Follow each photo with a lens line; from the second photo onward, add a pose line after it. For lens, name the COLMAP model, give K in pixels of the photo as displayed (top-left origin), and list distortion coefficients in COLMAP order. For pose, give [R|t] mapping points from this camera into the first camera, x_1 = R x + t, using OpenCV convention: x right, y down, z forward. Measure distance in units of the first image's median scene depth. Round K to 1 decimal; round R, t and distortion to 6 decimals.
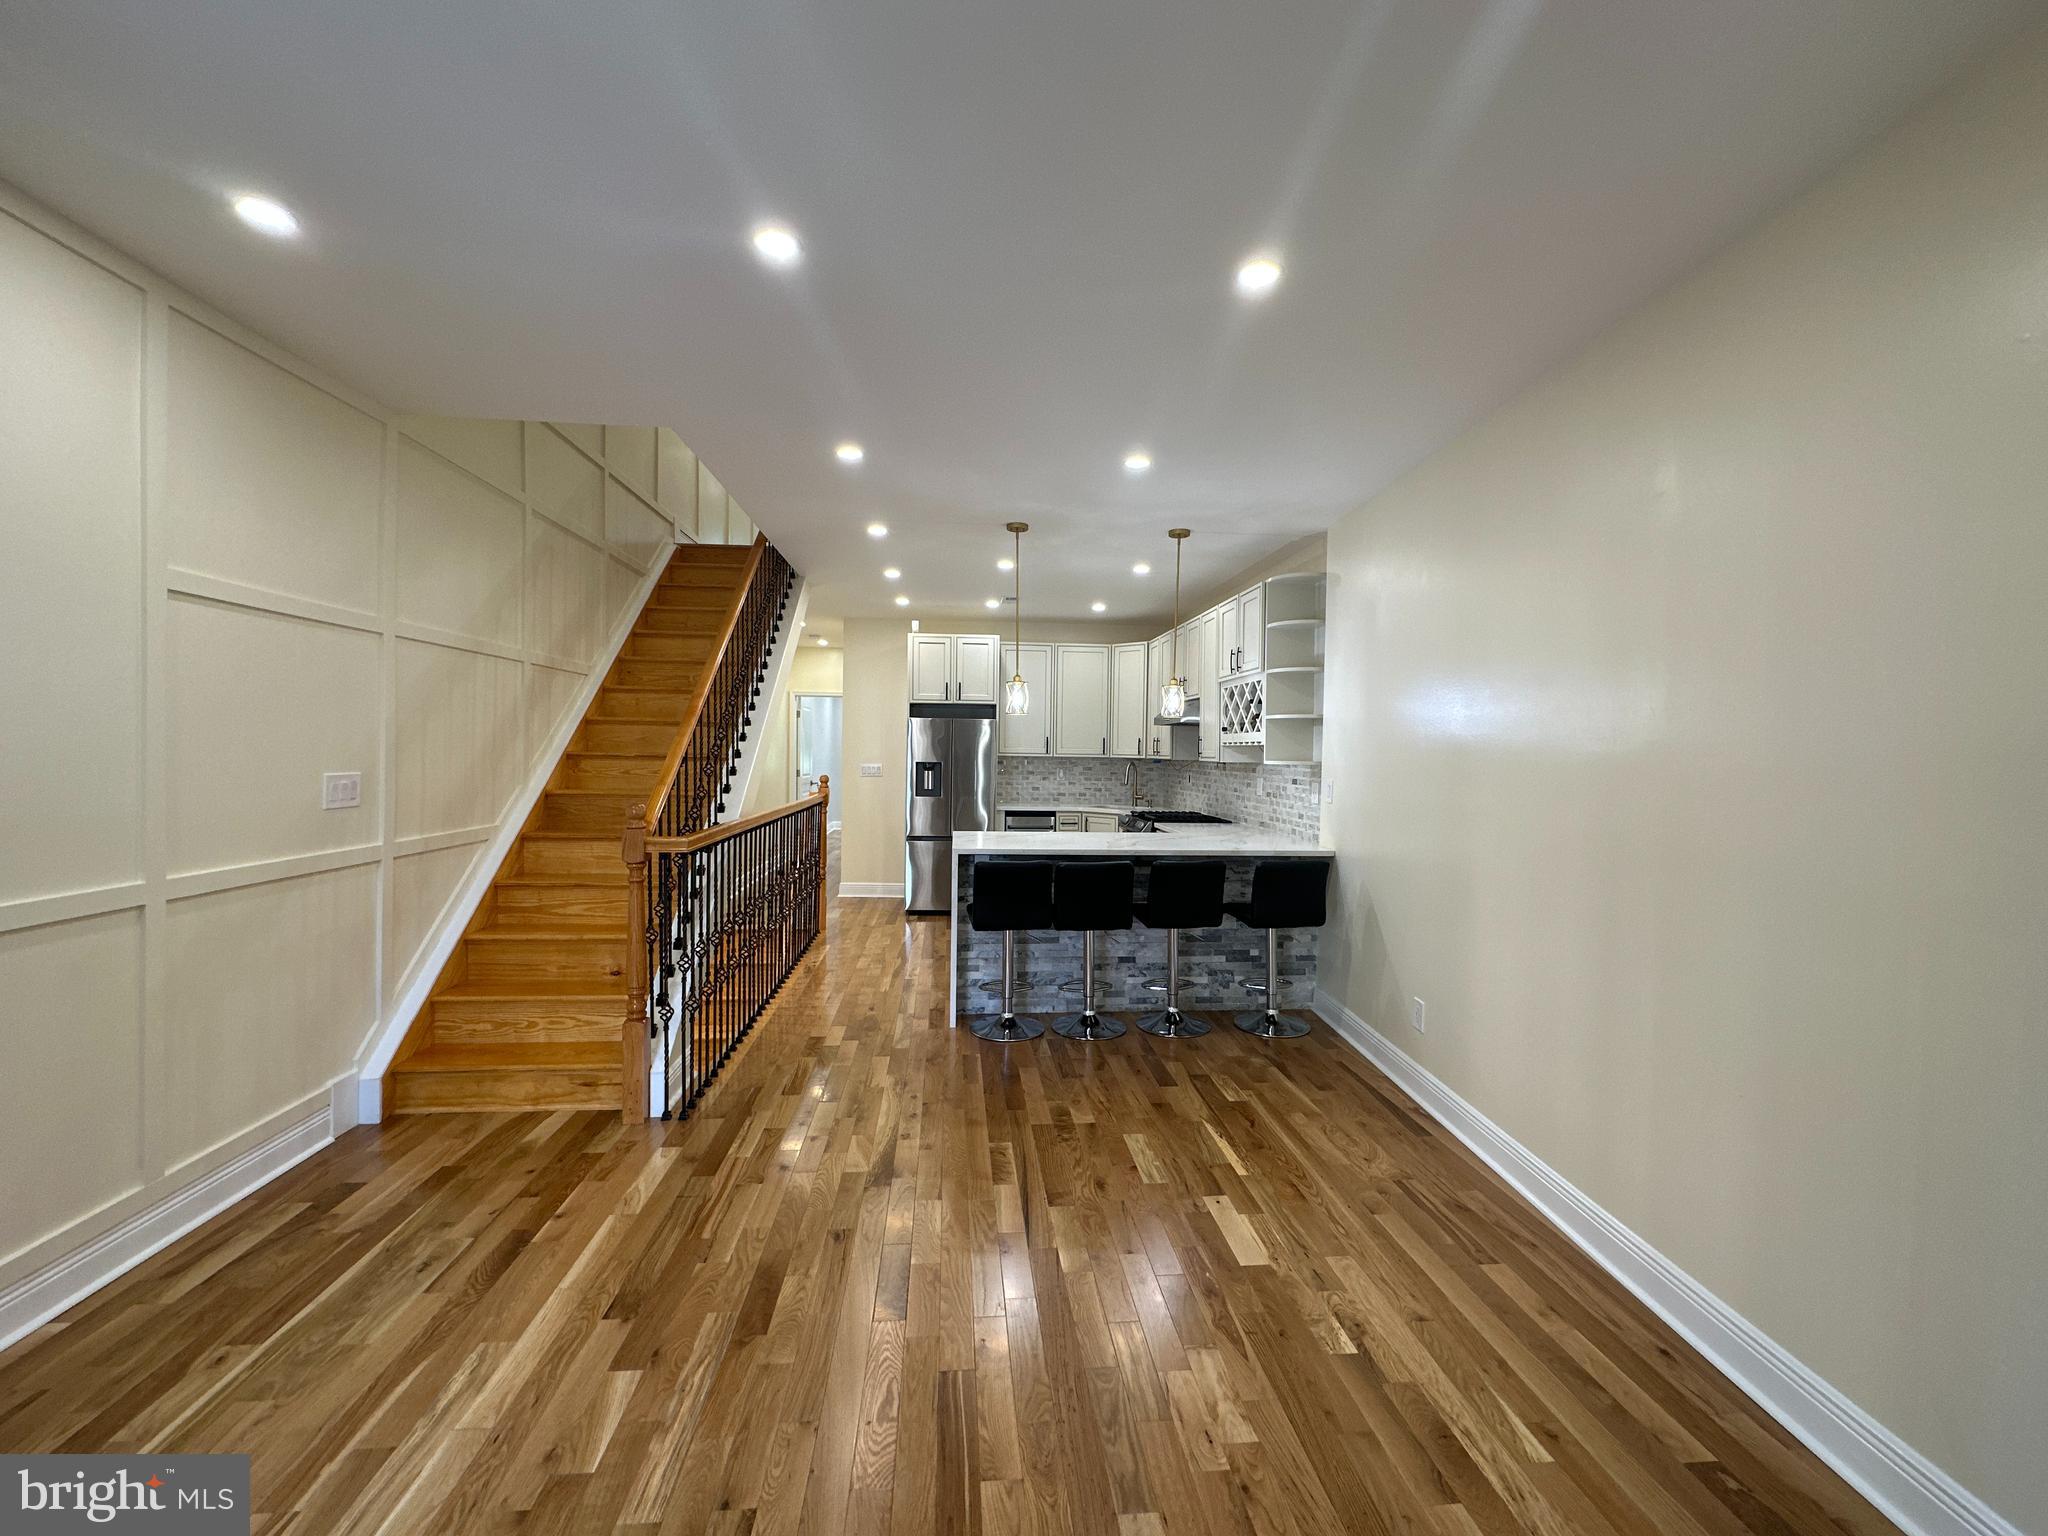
lens RADIAL K [[816.1, 0, 1023.5], [0, 816.1, 770.2], [0, 0, 1]] dist [-0.001323, -0.000354]
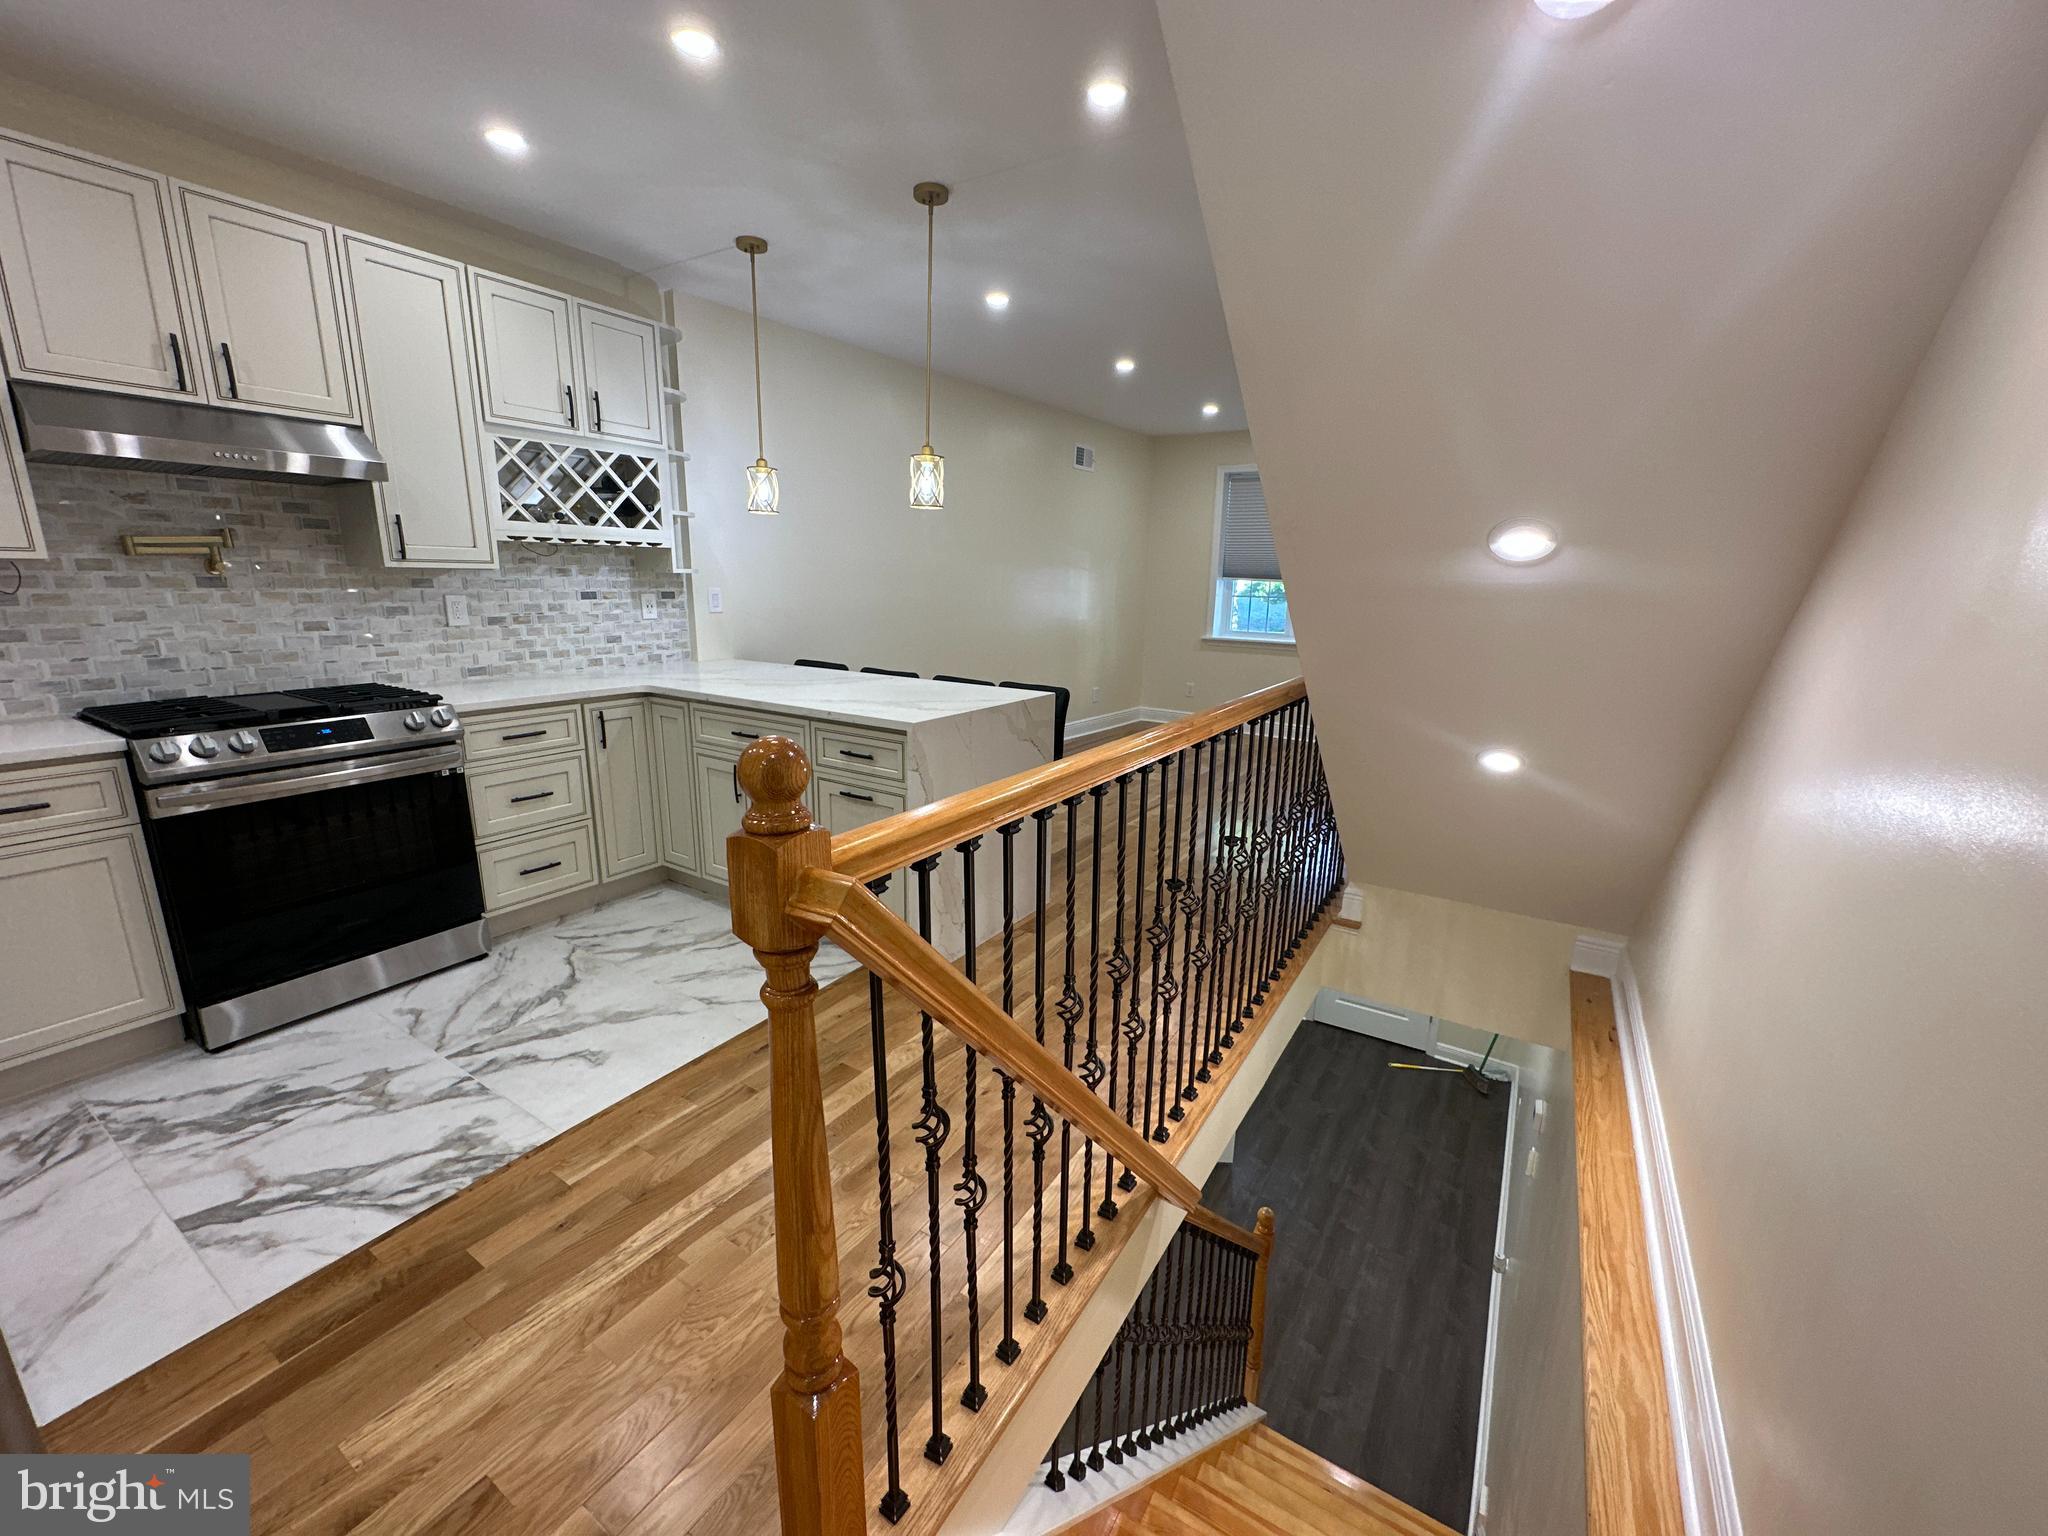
lens RADIAL K [[816.1, 0, 1025.6], [0, 816.1, 768.5], [0, 0, 1]] dist [-0.001323, -0.000354]
pose [[-0.794696, -0.166236, 0.583801, -0.500421], [-0.015424, 0.966989, 0.254351, -0.032208], [-0.606812, 0.193127, -0.771026, 1.513586]]
